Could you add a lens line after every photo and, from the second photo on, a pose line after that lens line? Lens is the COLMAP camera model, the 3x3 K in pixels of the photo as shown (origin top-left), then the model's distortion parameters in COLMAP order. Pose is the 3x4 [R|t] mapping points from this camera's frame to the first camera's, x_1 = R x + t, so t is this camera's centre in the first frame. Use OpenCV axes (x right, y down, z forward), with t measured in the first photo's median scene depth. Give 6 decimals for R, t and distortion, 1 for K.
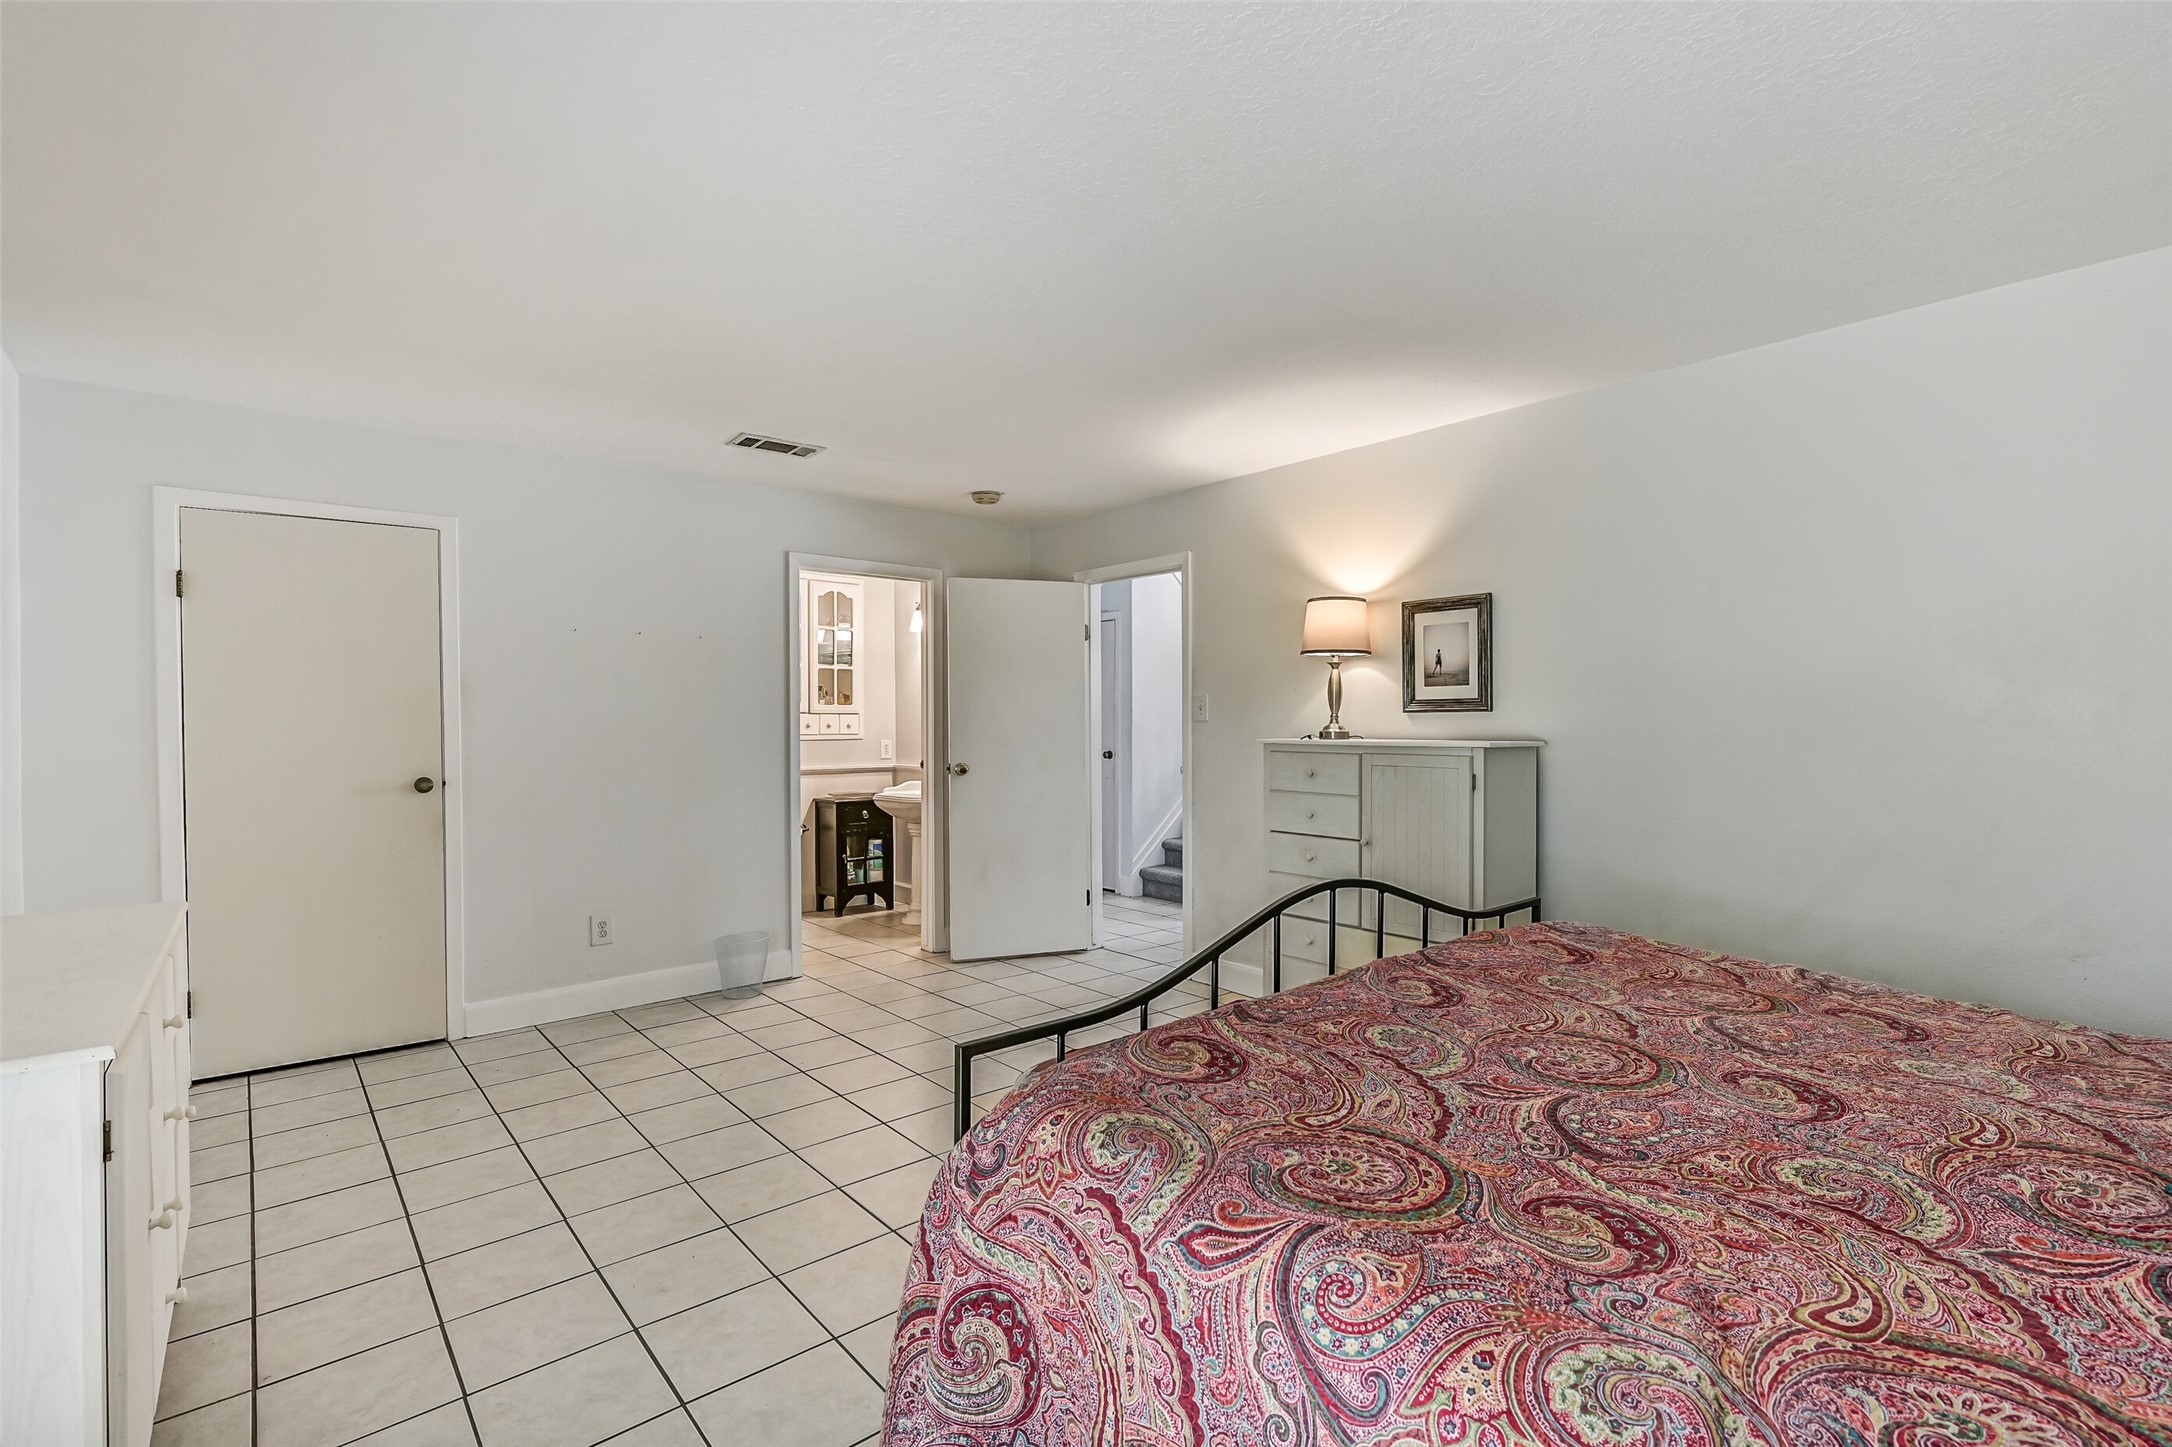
lens RADIAL K [[1023.9, 0, 1082.7], [0, 1023.9, 728.4], [0, 0, 1]] dist [0.000343, -0.000722]
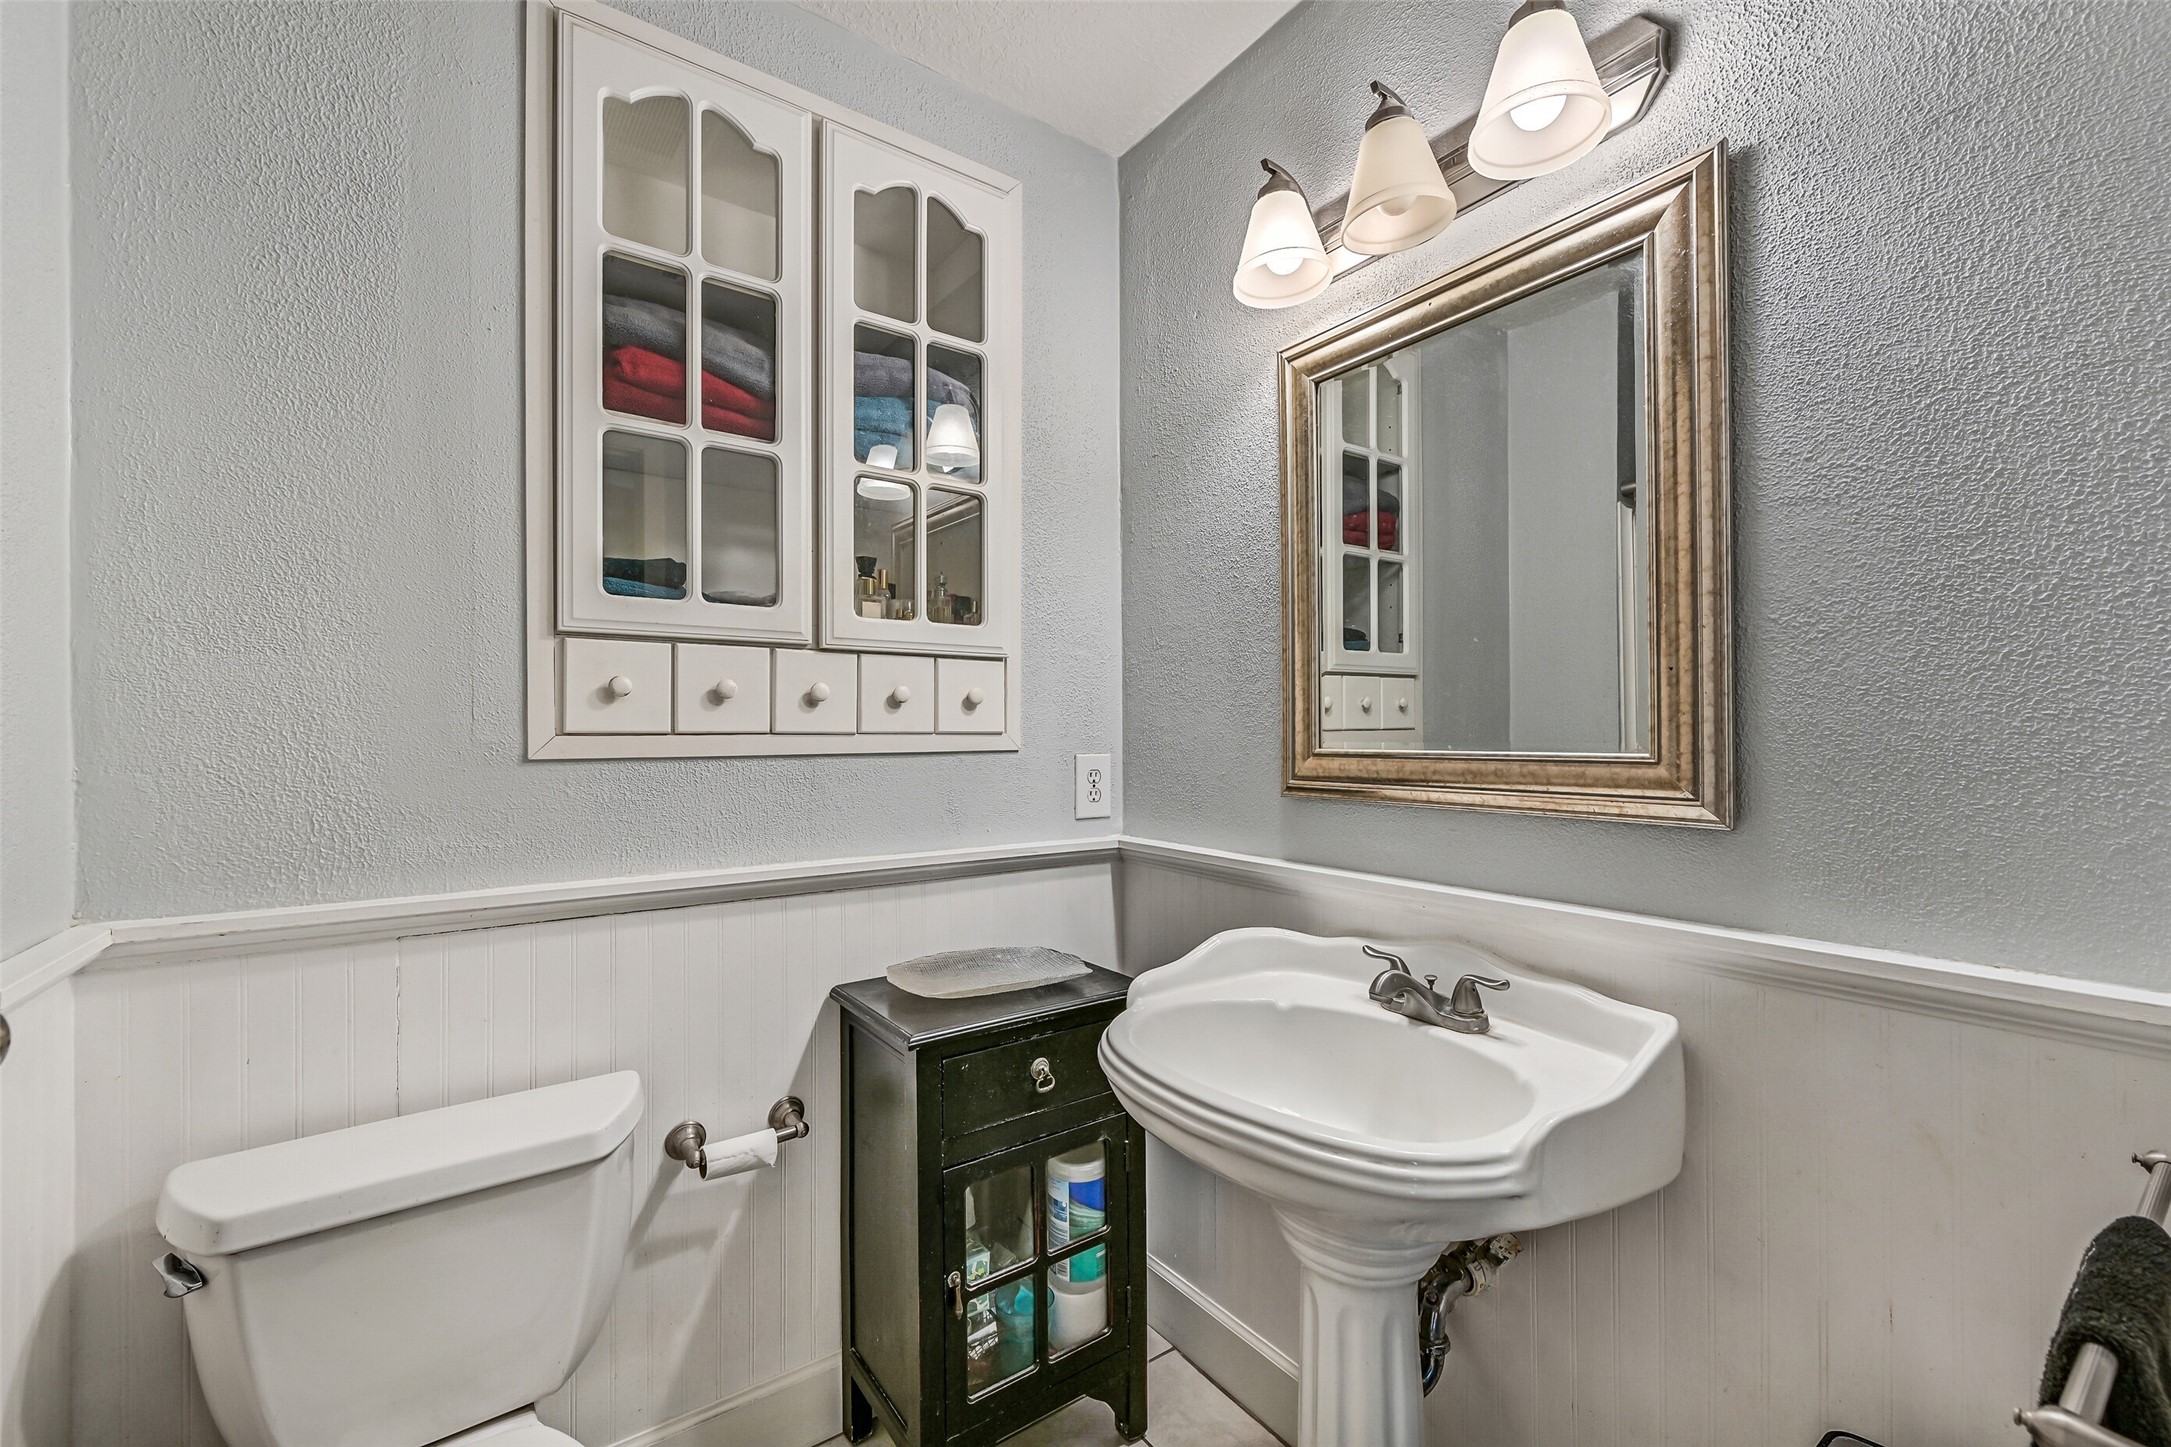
lens RADIAL K [[912.9, 0, 1092.6], [0, 912.9, 721.5], [0, 0, 1]] dist [-0.001713, 0.000733]
pose [[0.996966, 0.000284, -0.077841, -0.180136], [-0.001257, 0.999922, -0.012451, 0.005335], [0.077831, 0.012511, 0.996888, 0.773925]]
